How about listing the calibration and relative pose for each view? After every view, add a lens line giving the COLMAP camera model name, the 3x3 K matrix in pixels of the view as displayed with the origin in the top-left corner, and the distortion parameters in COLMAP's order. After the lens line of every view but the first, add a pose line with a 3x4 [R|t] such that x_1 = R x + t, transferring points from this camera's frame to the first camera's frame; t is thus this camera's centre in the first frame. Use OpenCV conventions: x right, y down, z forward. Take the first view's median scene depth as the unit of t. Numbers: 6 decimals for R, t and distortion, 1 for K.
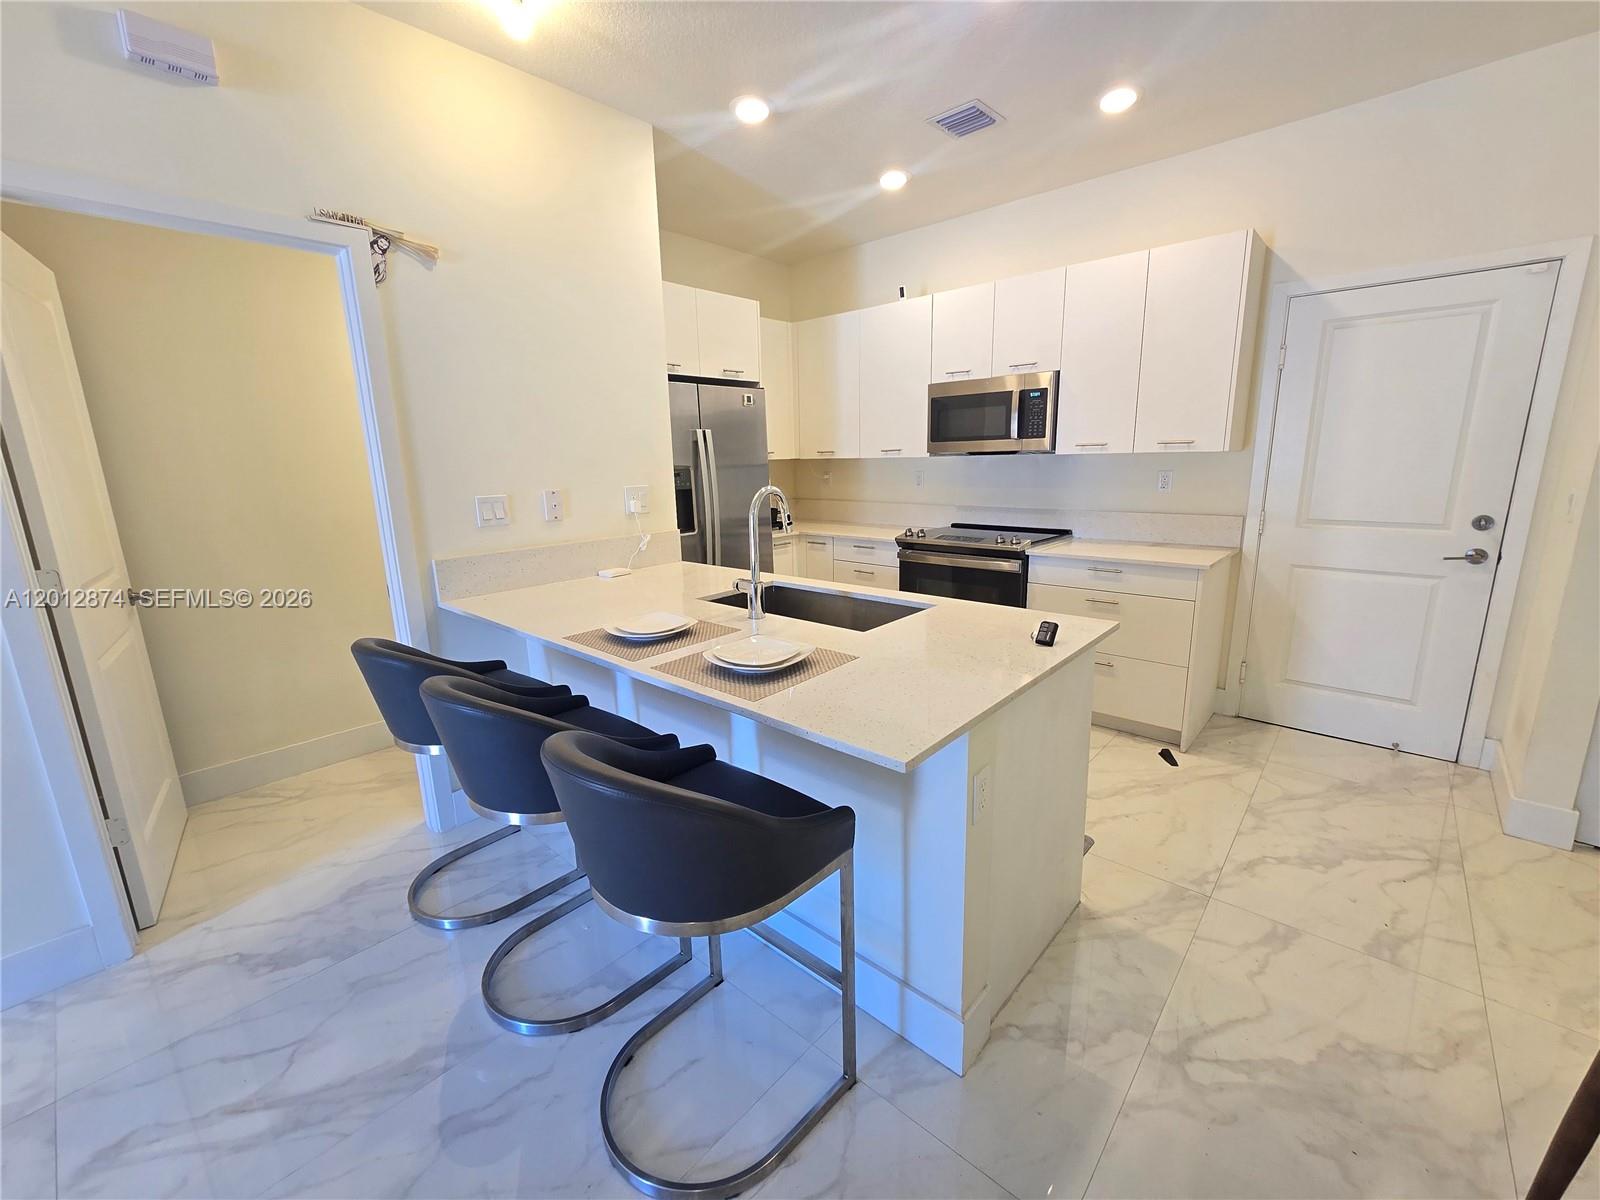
lens RADIAL K [[656.3, 0, 805.9], [0, 656.3, 594.8], [0, 0, 1]] dist [-0.000822, 0.000010]
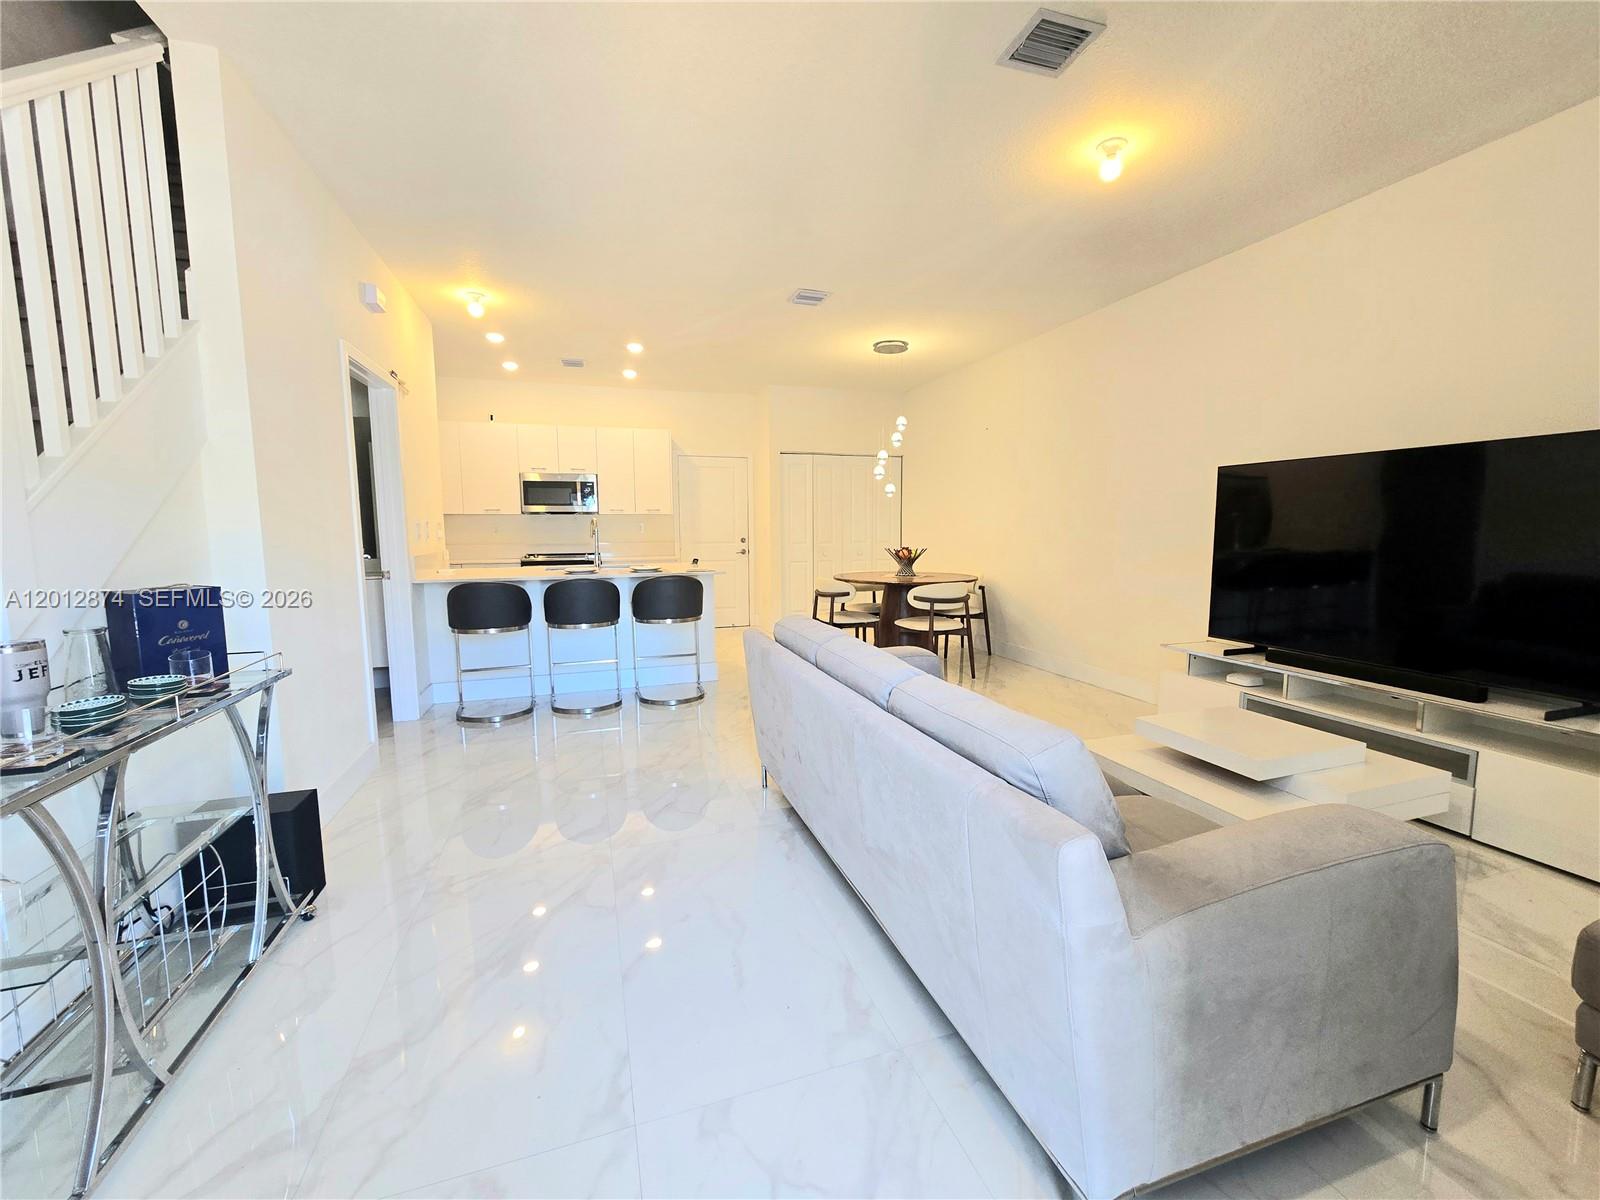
lens RADIAL K [[656.3, 0, 805.9], [0, 656.3, 594.8], [0, 0, 1]] dist [-0.000822, 0.000010]
pose [[0.498402, -0.074283, 0.863758, -1.186071], [0.175762, 0.984290, -0.016768, 0.197491], [-0.848942, 0.160173, 0.503628, -0.582700]]
